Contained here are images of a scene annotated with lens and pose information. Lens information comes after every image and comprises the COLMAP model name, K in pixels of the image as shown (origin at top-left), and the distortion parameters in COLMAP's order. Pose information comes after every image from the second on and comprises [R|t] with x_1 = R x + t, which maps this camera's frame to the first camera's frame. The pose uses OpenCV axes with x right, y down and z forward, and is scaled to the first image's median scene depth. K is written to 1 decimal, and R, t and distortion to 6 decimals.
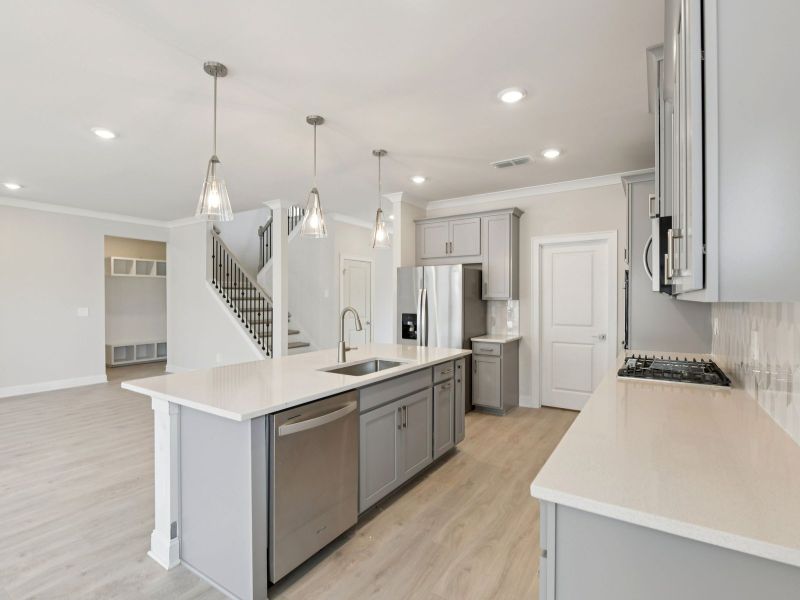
lens RADIAL K [[391.6, 0, 390.3], [0, 391.6, 300.5], [0, 0, 1]] dist [-0.006158, -0.000941]
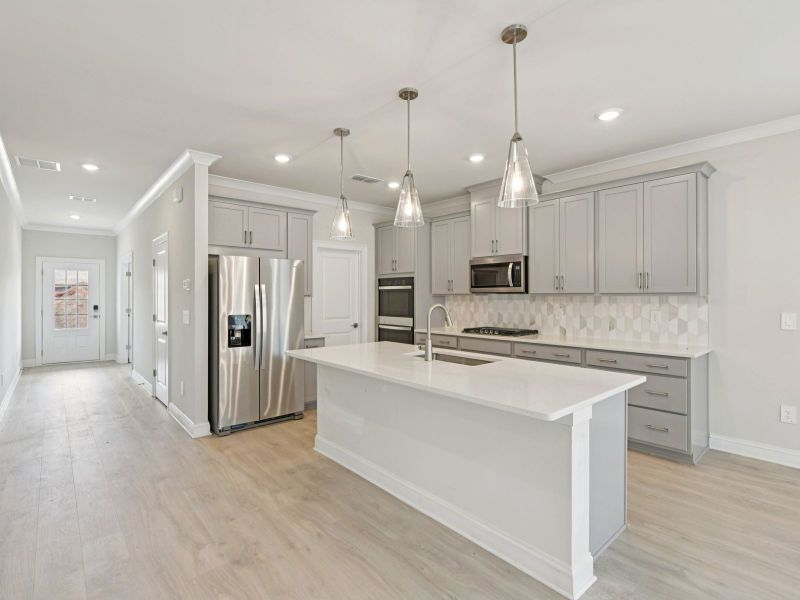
lens RADIAL K [[391.6, 0, 404.3], [0, 391.6, 298.4], [0, 0, 1]] dist [-0.006158, -0.000941]
pose [[0.253786, -0.005704, 0.967244, -0.636366], [0.003198, 0.999982, 0.005058, -0.004461], [-0.967255, 0.001809, 0.253800, 0.480254]]
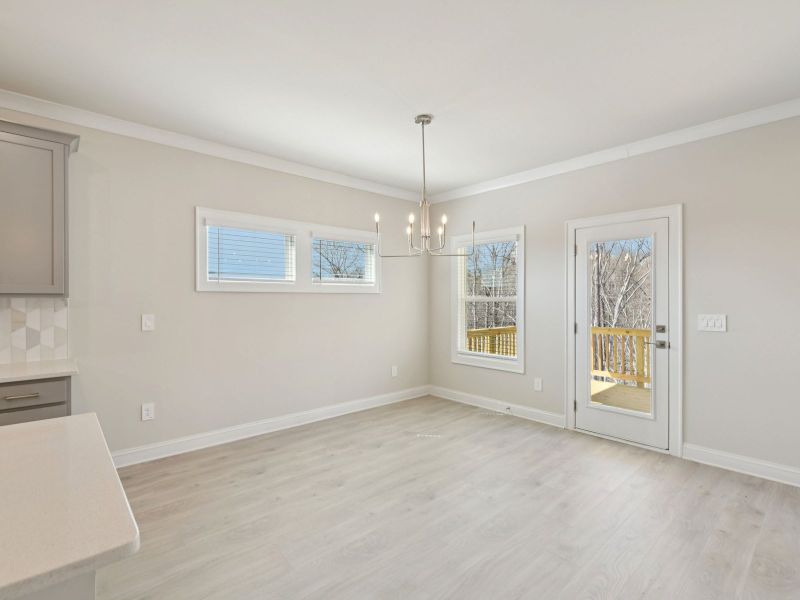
lens RADIAL K [[386.7, 0, 396.3], [0, 386.7, 298.2], [0, 0, 1]] dist [0.001029, 0.000176]
pose [[-0.967795, 0.006948, 0.251644, -0.442154], [0.005575, 0.999965, -0.006170, 0.002674], [-0.251678, -0.004568, -0.967800, 0.566382]]
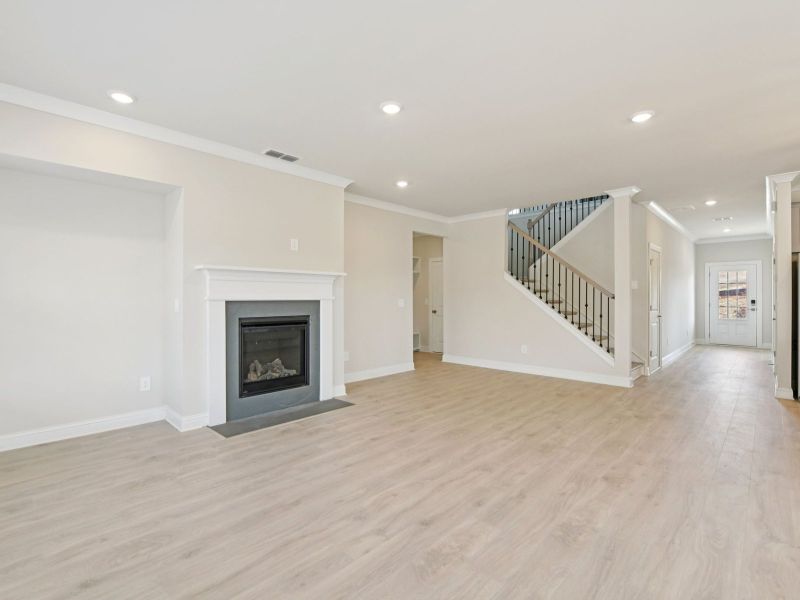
lens RADIAL K [[391.6, 0, 395.8], [0, 391.6, 293.4], [0, 0, 1]] dist [-0.006158, -0.000941]
pose [[0.983639, -0.002806, -0.180128, -0.762716], [0.000449, 0.999914, -0.013129, 0.022366], [0.180150, 0.012833, 0.983555, -0.063506]]
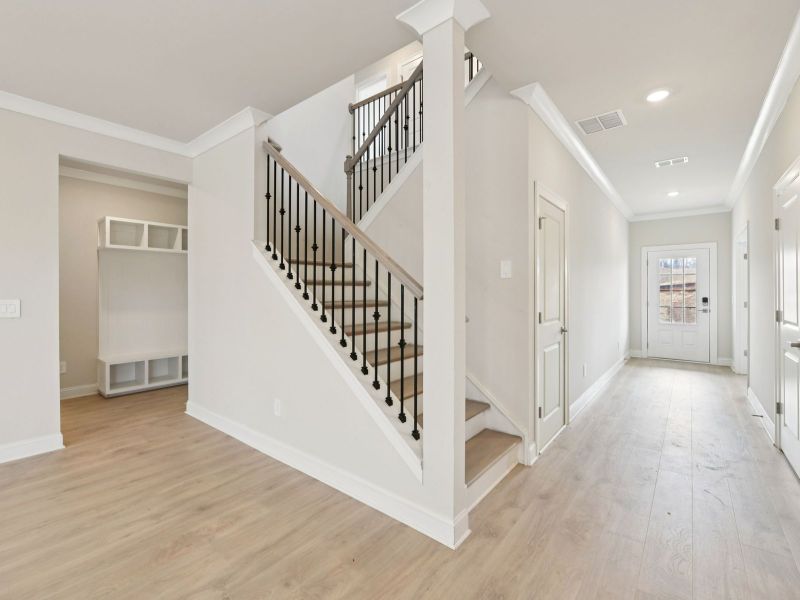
lens RADIAL K [[368.4, 0, 387.9], [0, 368.4, 289.8], [0, 0, 1]] dist [-0.007352, 0.000511]
pose [[0.994072, -0.002266, -0.108696, -0.341019], [0.001111, 0.999942, -0.010689, 0.015116], [0.108714, 0.010505, 0.994018, 0.752840]]
